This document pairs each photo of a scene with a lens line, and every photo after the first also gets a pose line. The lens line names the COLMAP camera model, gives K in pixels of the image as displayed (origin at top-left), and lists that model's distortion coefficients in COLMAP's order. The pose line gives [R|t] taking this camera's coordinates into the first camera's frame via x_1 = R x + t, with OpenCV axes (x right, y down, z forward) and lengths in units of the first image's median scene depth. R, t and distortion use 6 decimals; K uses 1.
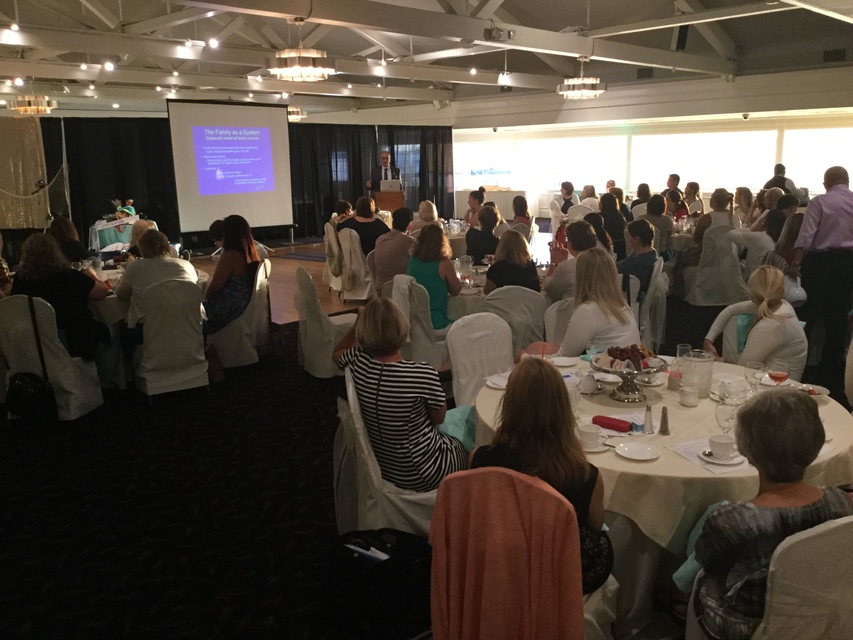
lens RADIAL K [[770.6, 0, 426.5], [0, 770.6, 320.0], [0, 0, 1]] dist [0.130211, -0.229539]
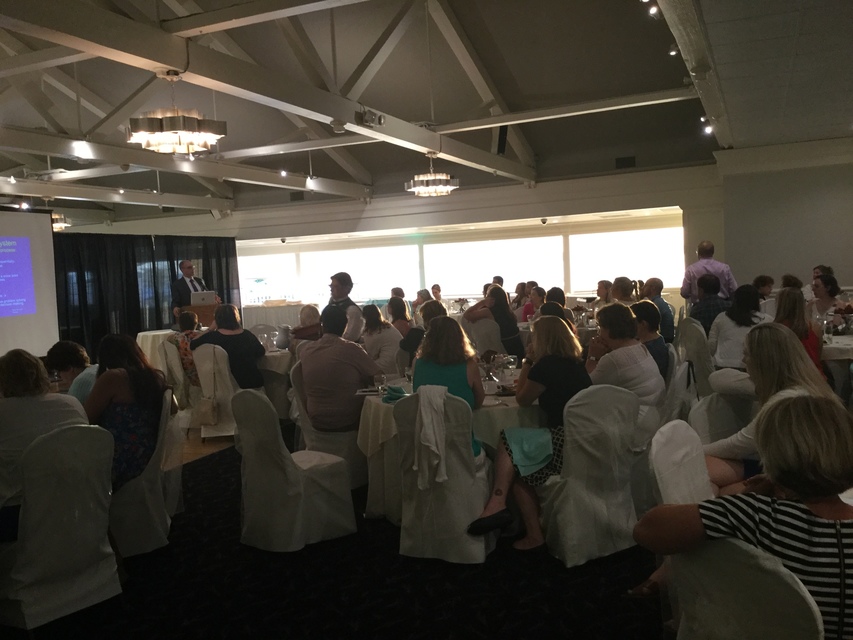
lens RADIAL K [[770.6, 0, 426.5], [0, 770.6, 320.0], [0, 0, 1]] dist [0.130211, -0.229539]
pose [[0.934313, -0.053866, 0.352361, -0.144346], [0.108143, 0.984760, -0.136208, -0.010692], [-0.339654, 0.165366, 0.925899, 0.167335]]
